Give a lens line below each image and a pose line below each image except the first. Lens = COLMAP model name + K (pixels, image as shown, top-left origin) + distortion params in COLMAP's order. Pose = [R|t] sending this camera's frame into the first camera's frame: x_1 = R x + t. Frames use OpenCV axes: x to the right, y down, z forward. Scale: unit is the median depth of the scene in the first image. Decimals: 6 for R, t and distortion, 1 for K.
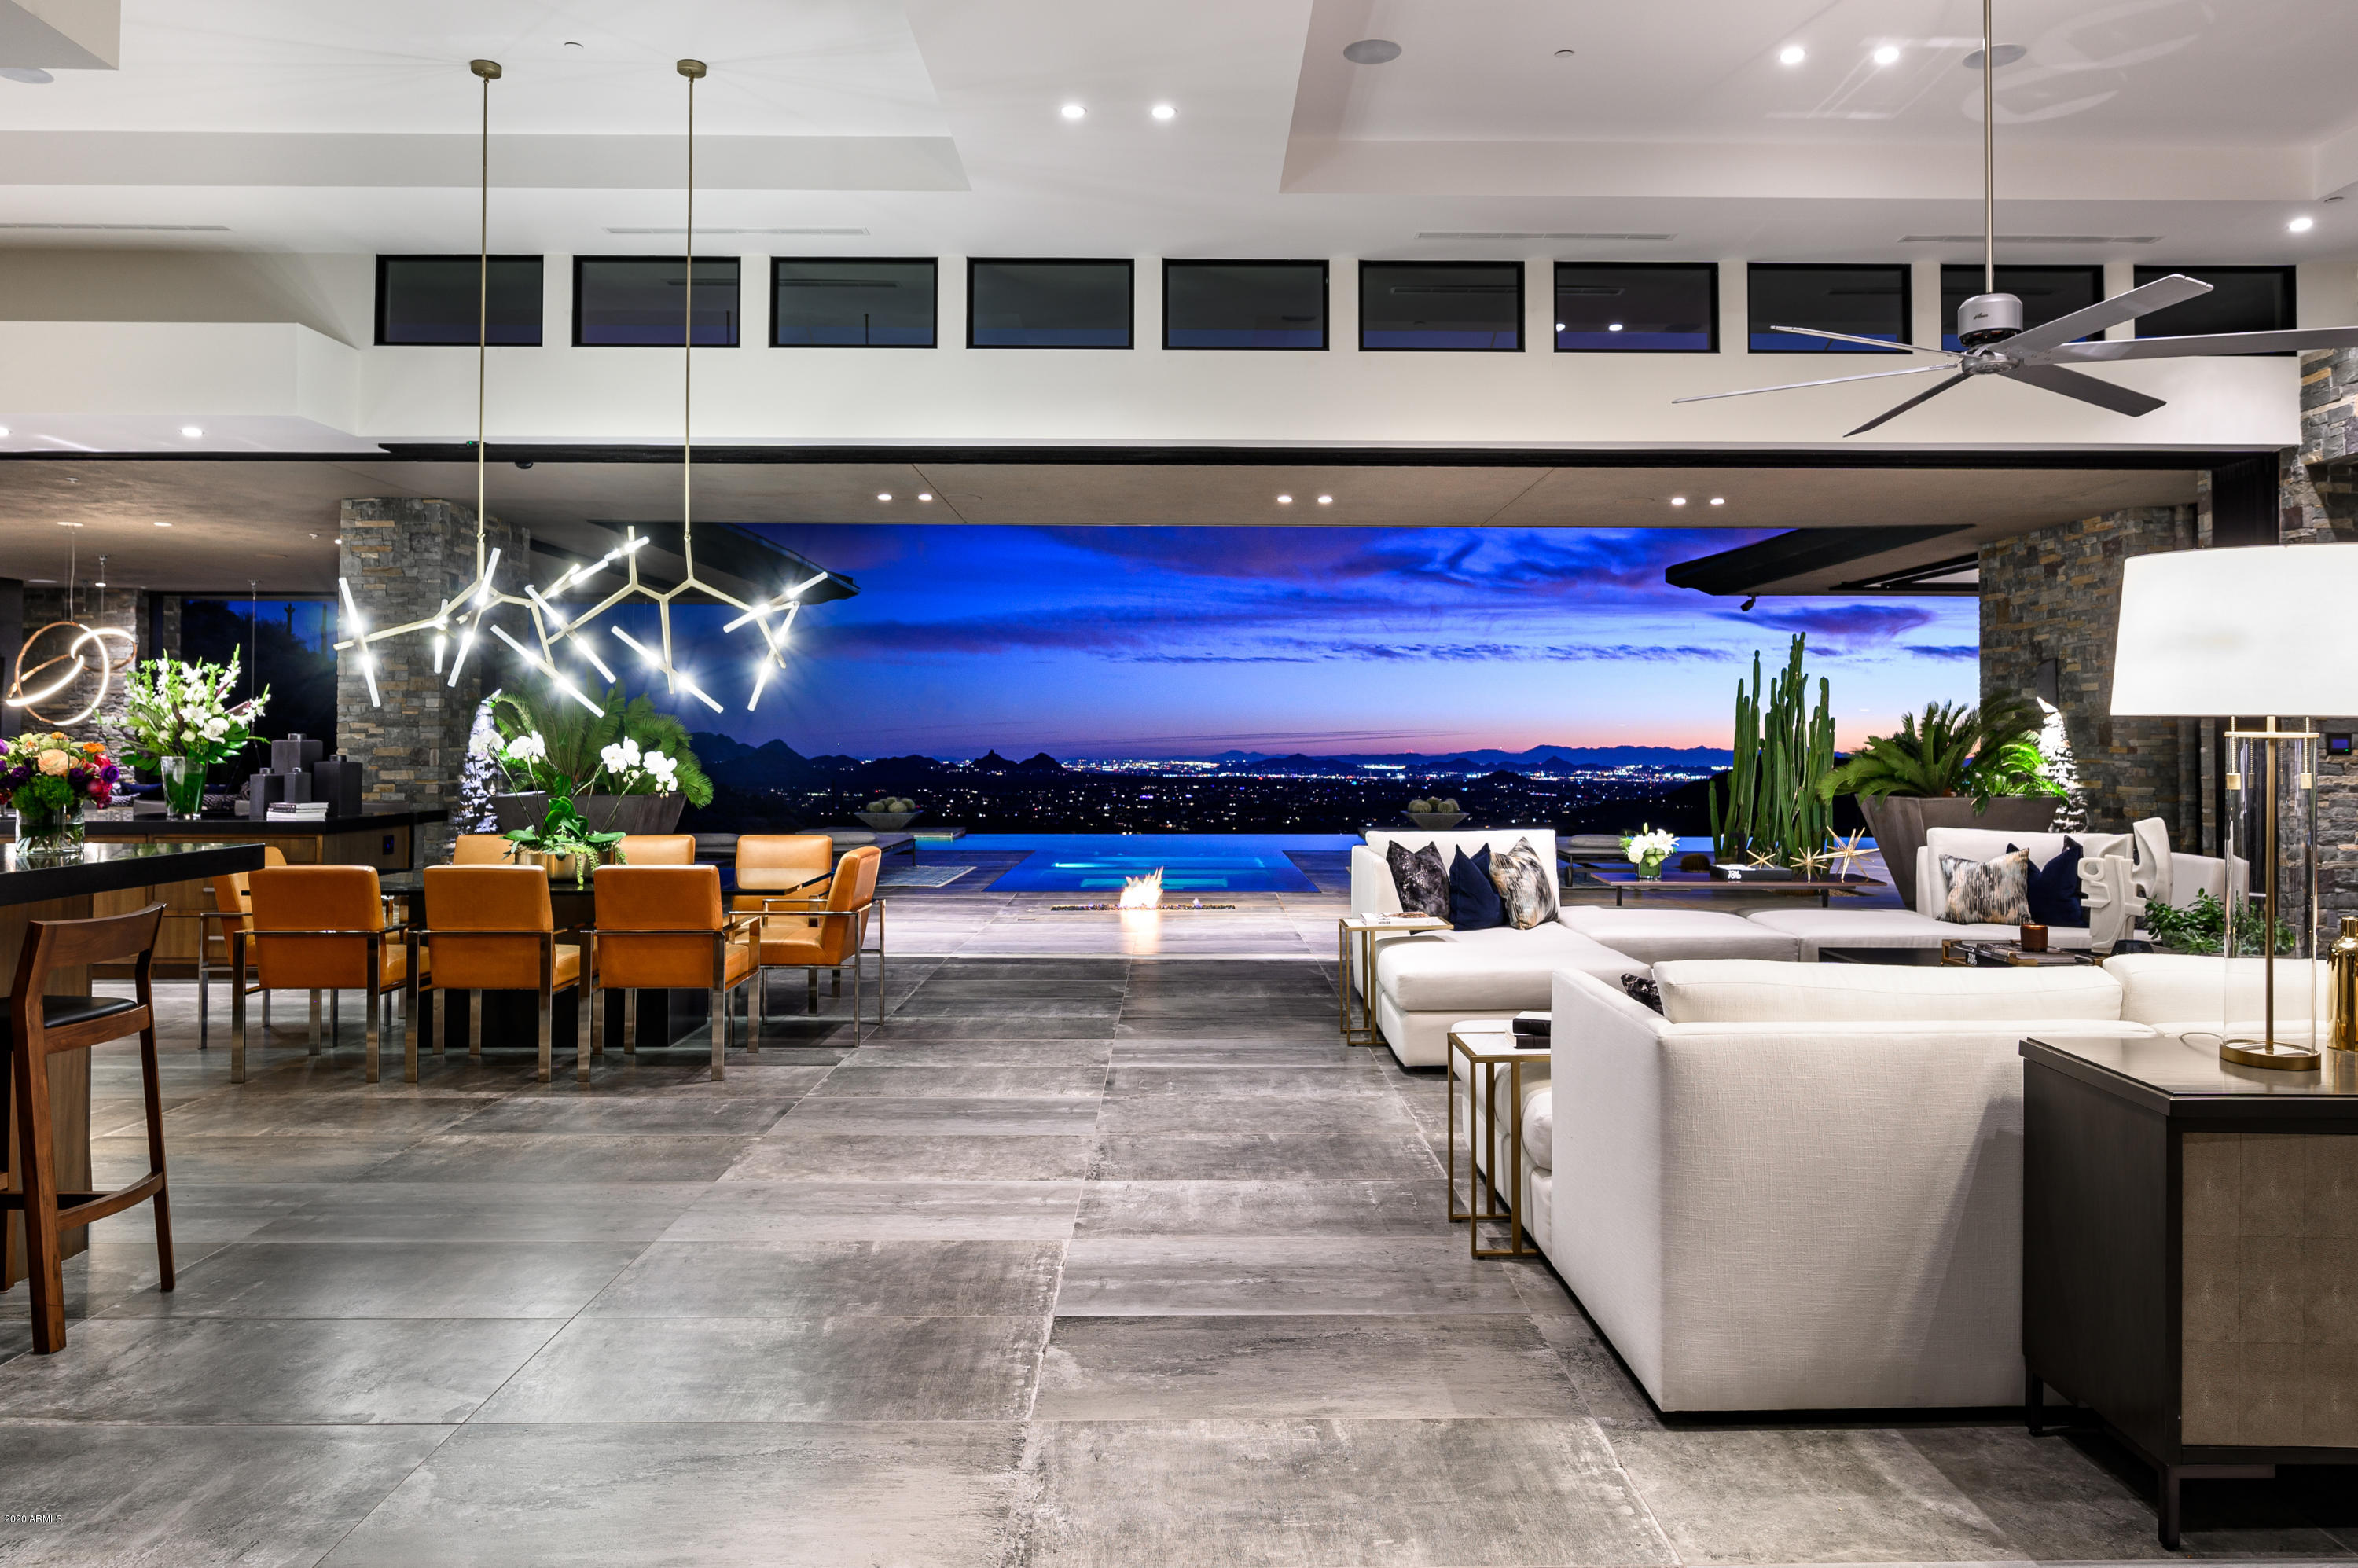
lens RADIAL K [[1593.6, 0, 1215.0], [0, 1593.6, 703.9], [0, 0, 1]] dist [0.001096, 0.002522]
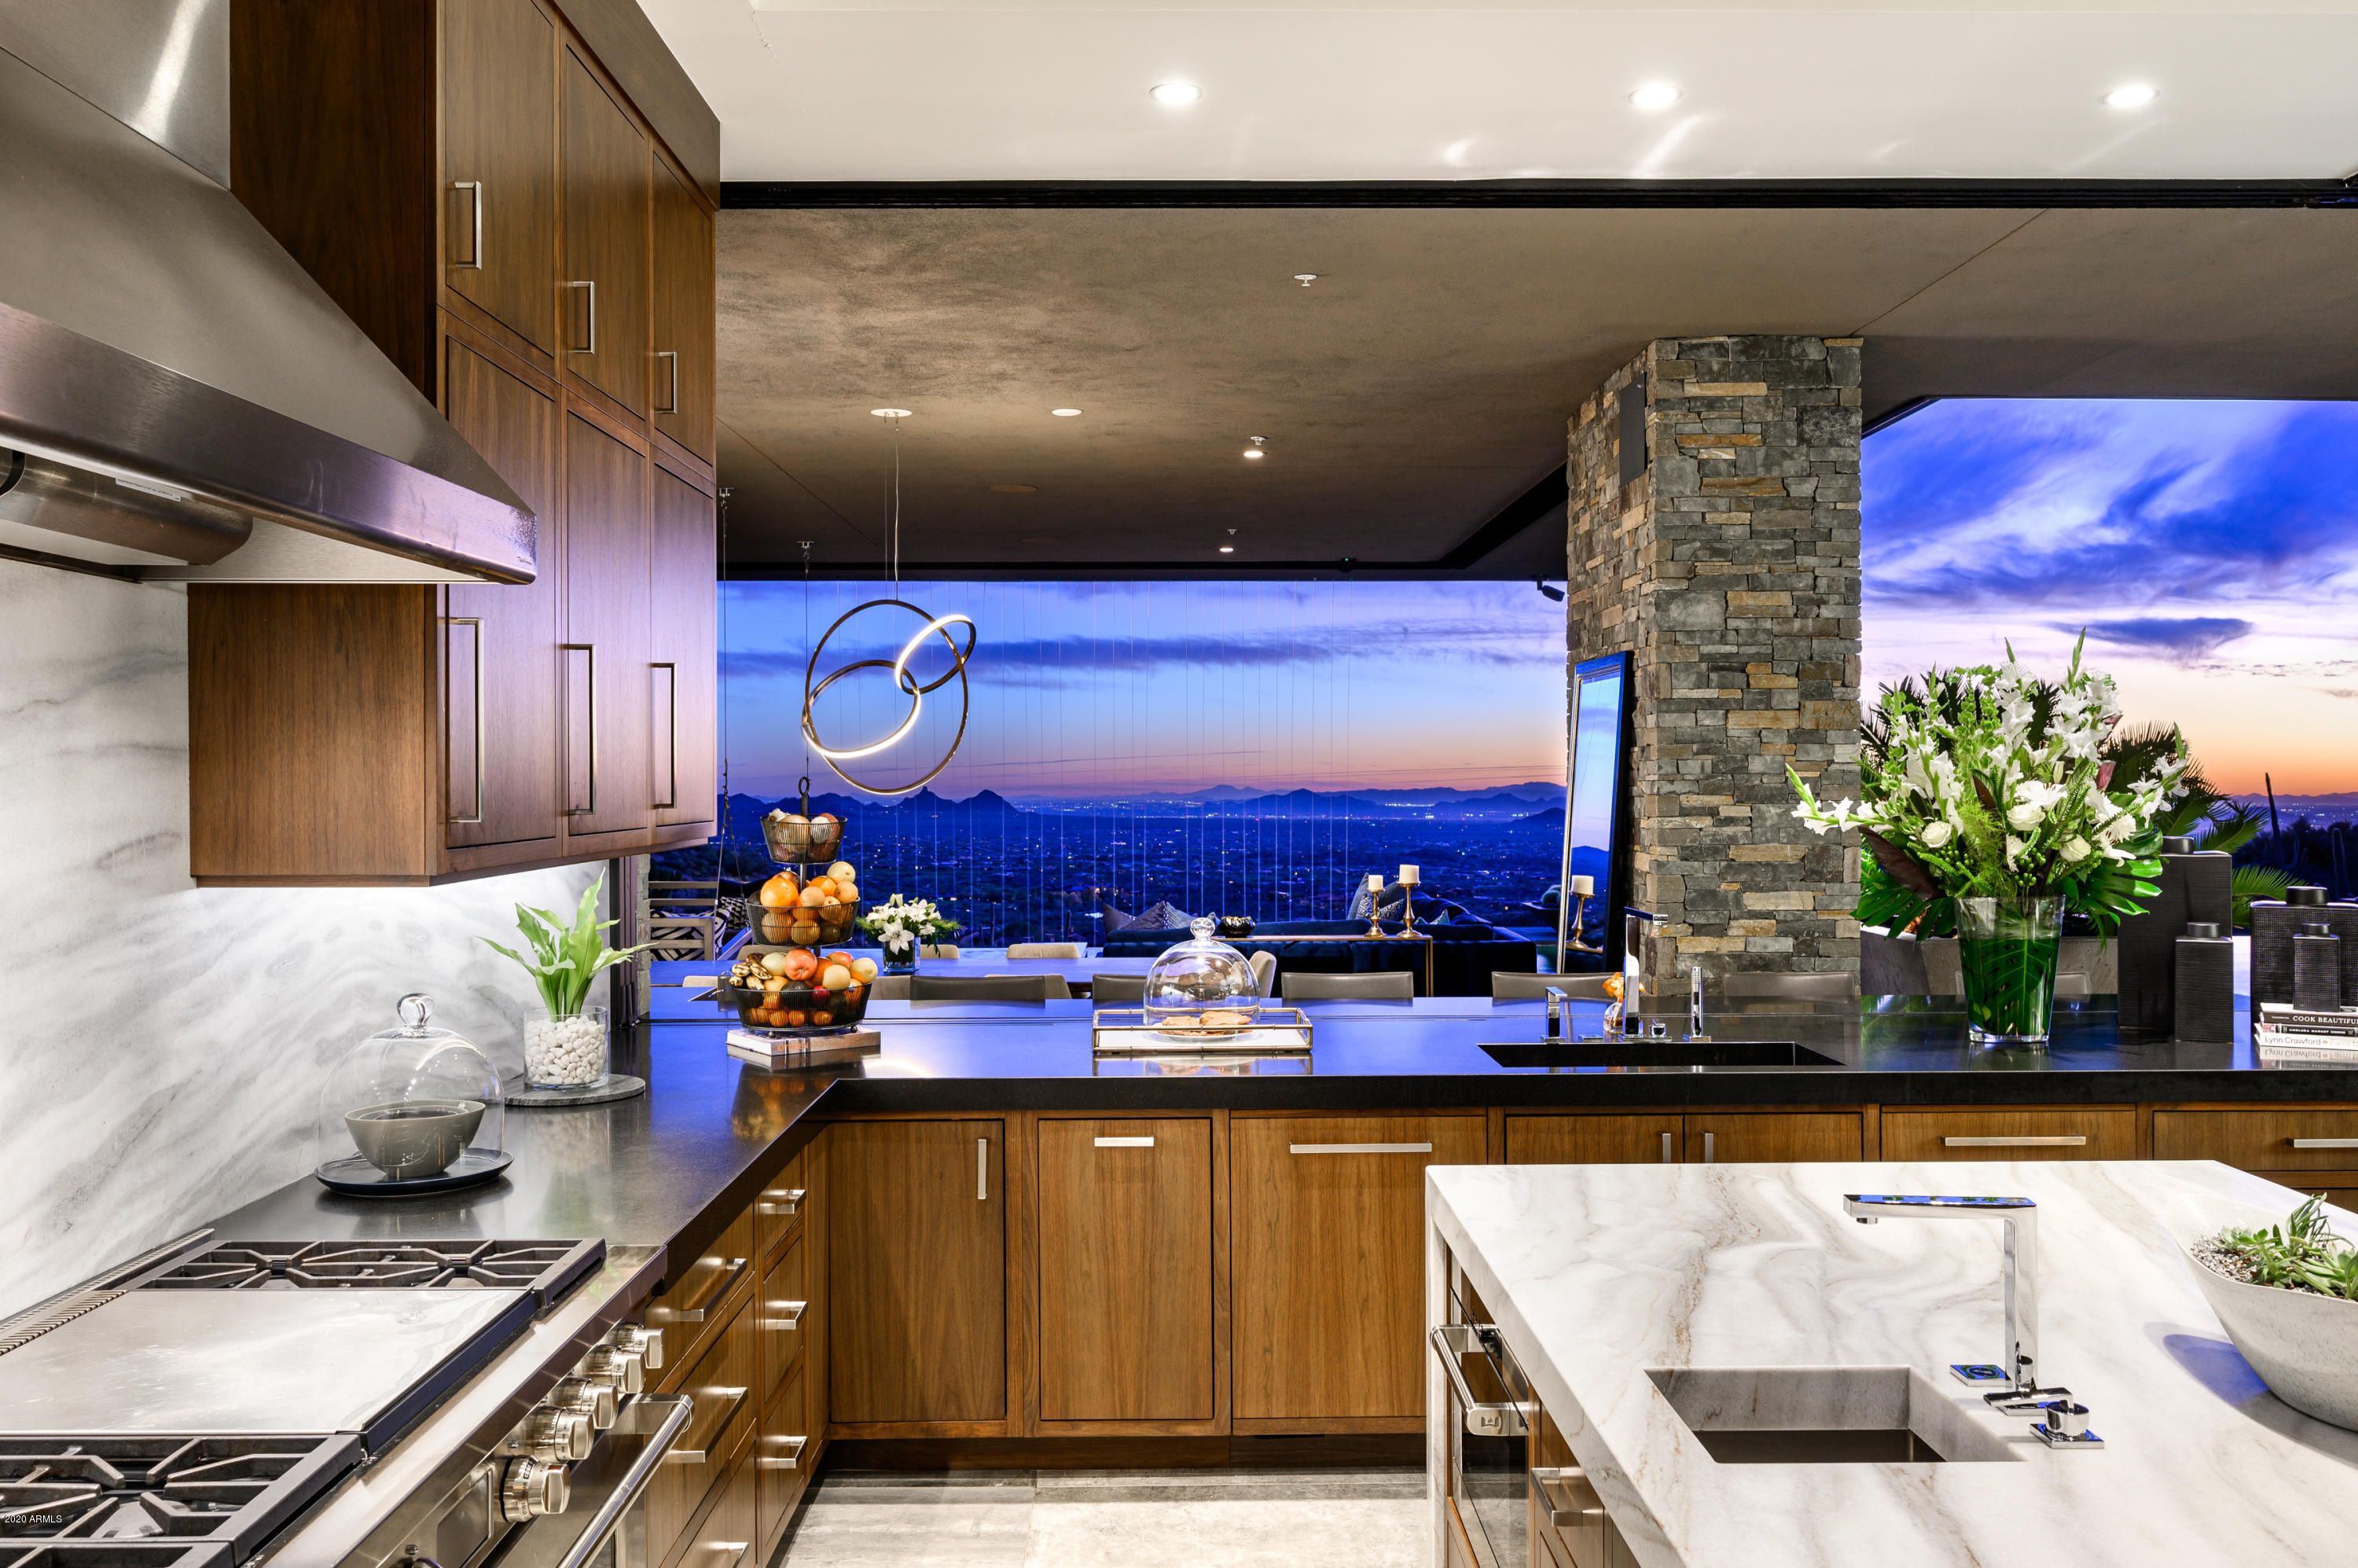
lens RADIAL K [[1889.1, 0, 1097.1], [0, 1889.1, 762.0], [0, 0, 1]] dist [0.002161, 0.001576]
pose [[0.998994, -0.005589, -0.044490, -0.849486], [0.006331, 0.999843, 0.016551, -0.011257], [0.044391, -0.016816, 0.998873, 0.498441]]
